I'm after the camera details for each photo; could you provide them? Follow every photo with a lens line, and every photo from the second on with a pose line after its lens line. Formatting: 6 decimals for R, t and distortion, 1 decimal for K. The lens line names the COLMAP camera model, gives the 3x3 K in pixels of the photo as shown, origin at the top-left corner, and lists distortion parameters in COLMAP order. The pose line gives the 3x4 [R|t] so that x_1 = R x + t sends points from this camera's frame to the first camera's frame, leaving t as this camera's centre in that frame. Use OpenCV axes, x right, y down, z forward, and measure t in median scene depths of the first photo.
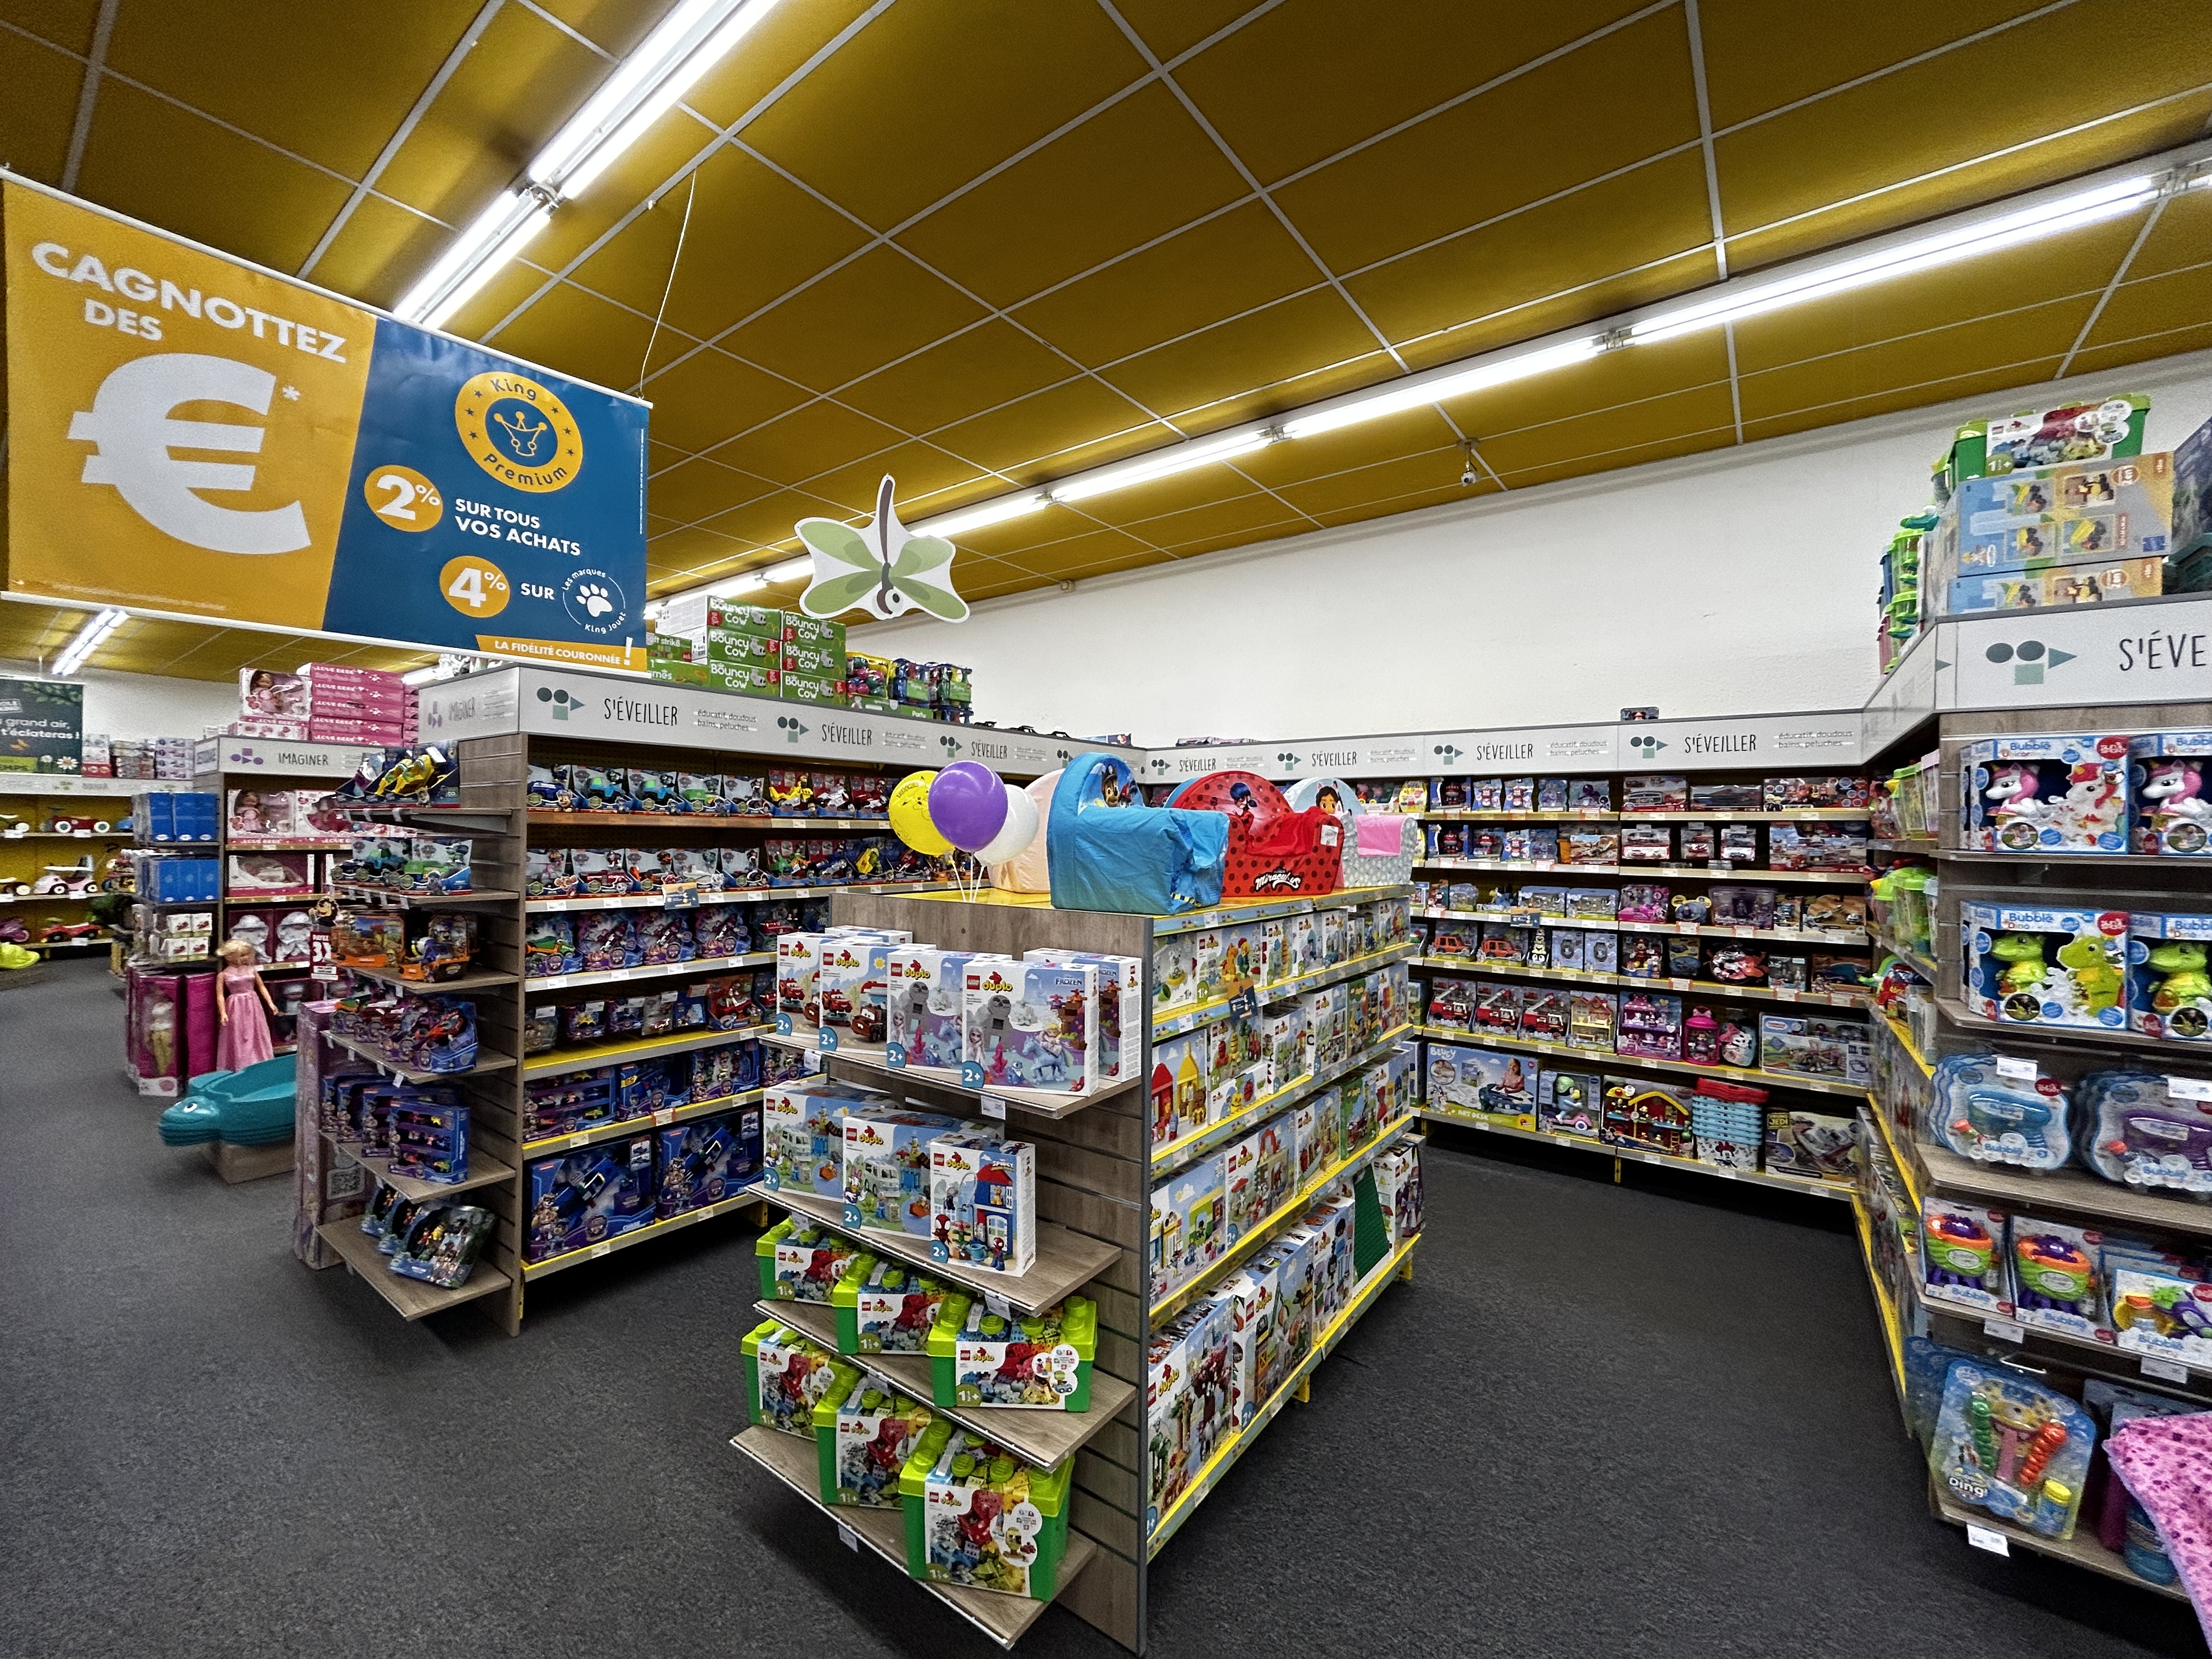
lens RADIAL K [[899.3, 0, 1105.2], [0, 899.3, 826.6], [0, 0, 1]] dist [-0.000203, -0.000577]
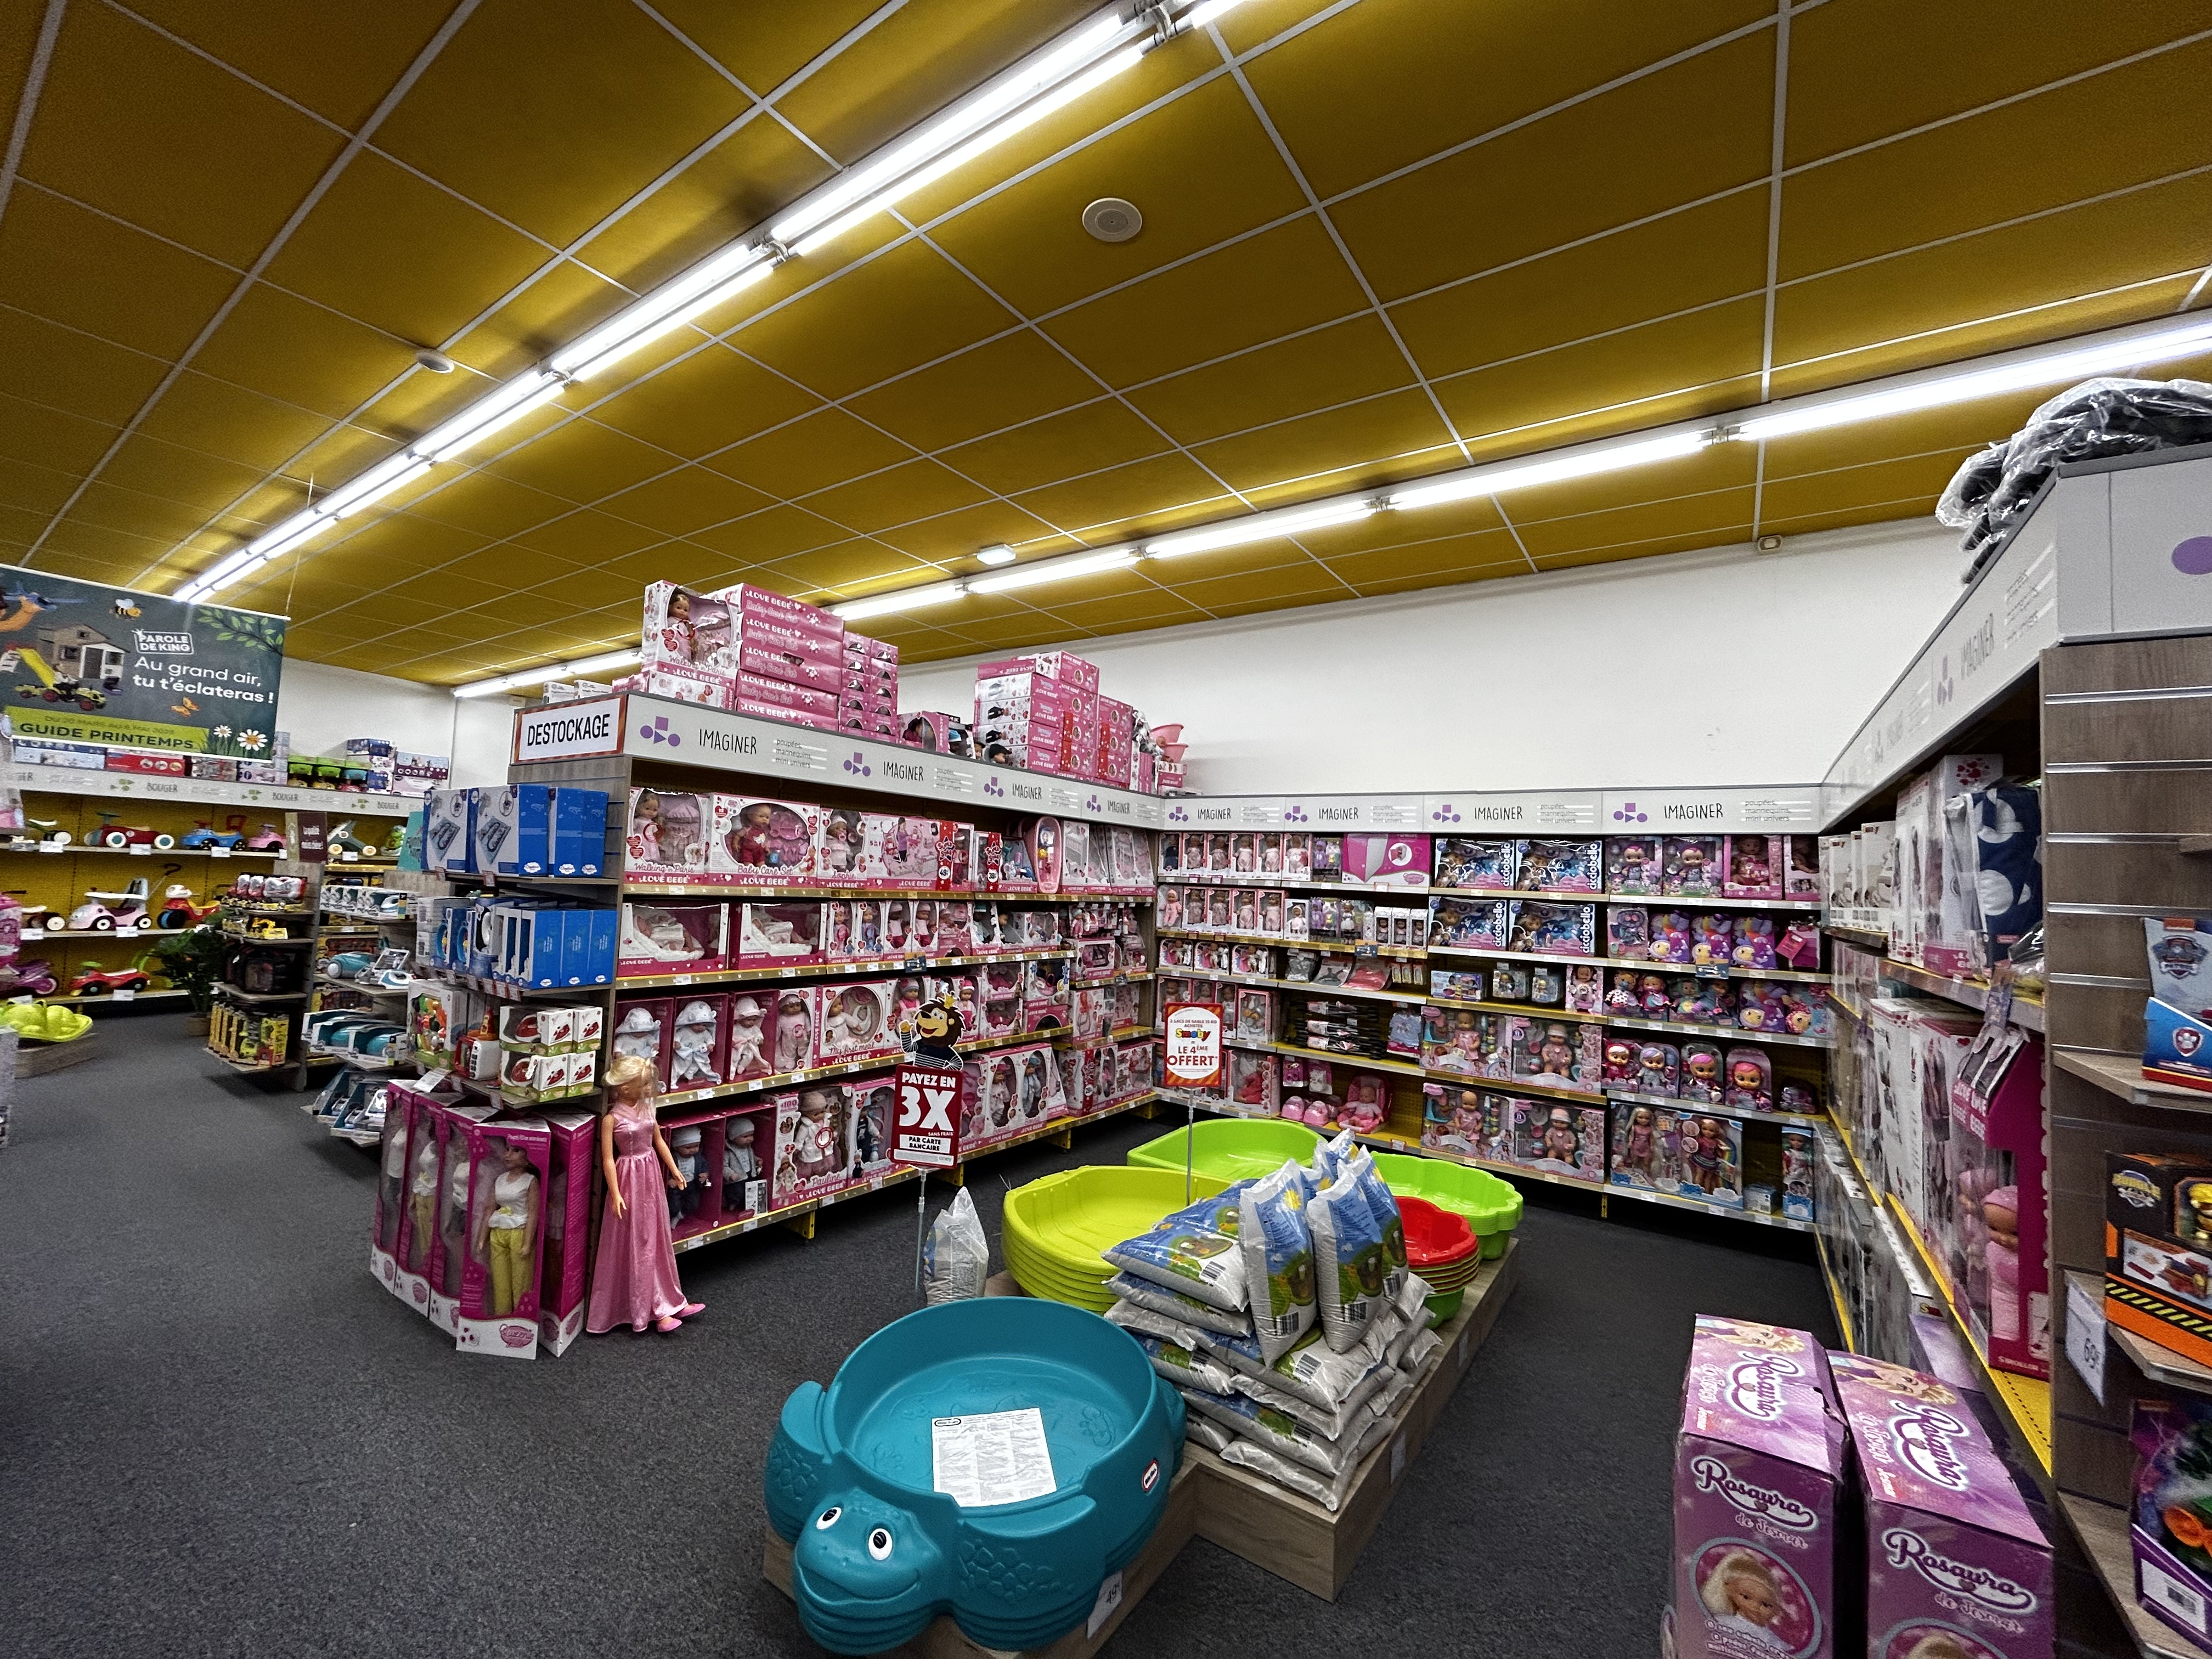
lens RADIAL K [[899.3, 0, 1105.2], [0, 899.3, 826.6], [0, 0, 1]] dist [-0.000203, -0.000577]
pose [[0.998640, 0.036725, 0.037017, -0.661043], [-0.034609, 0.997816, -0.056265, 0.005362], [-0.039003, 0.054908, 0.997729, 0.400300]]
